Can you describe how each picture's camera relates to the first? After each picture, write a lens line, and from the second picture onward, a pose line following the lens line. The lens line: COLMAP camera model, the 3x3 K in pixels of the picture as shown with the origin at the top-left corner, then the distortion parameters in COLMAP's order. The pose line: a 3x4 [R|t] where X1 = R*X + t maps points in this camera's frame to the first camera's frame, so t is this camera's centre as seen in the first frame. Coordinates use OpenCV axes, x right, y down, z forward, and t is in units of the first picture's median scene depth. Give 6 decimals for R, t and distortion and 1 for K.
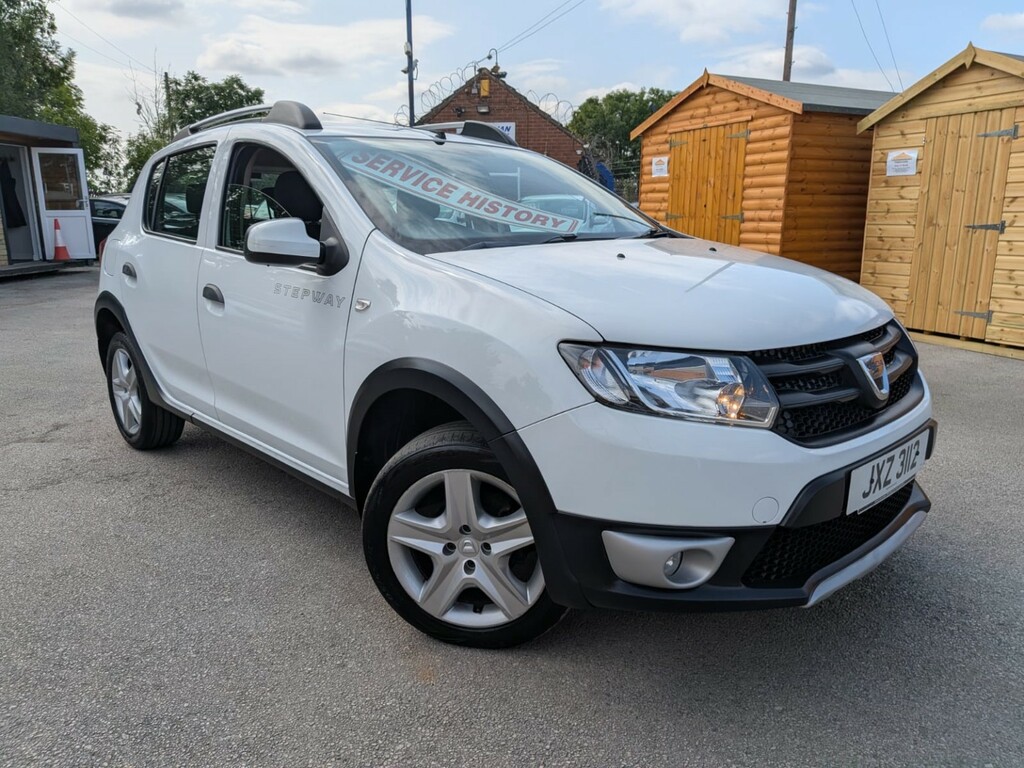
lens RADIAL K [[717.9, 0, 516.3], [0, 717.9, 385.2], [0, 0, 1]] dist [0.048720, -0.054445]
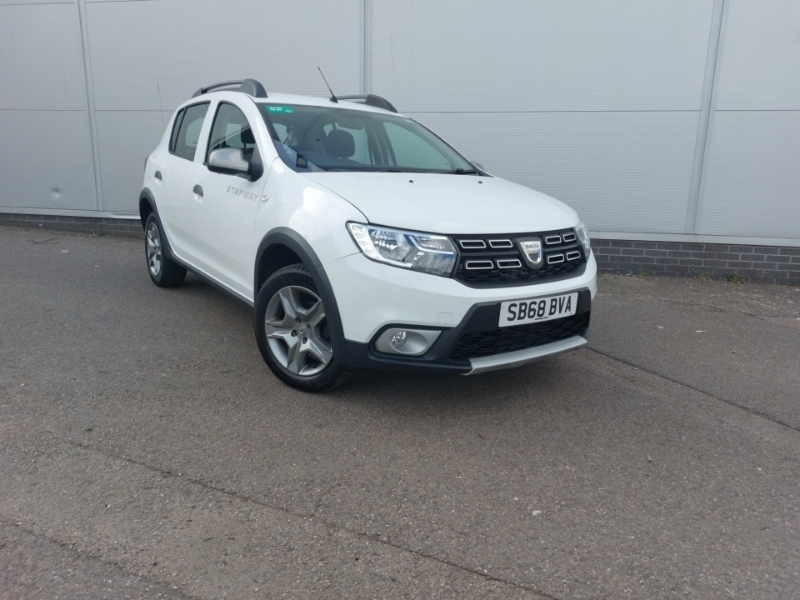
lens RADIAL K [[560.8, 0, 403.4], [0, 560.8, 300.9], [0, 0, 1]] dist [0.048720, -0.054445]
pose [[0.989553, 0.089505, -0.113019, 0.294834], [-0.087454, 0.995903, 0.022979, 0.076546], [0.114612, -0.012855, 0.993327, -0.347487]]
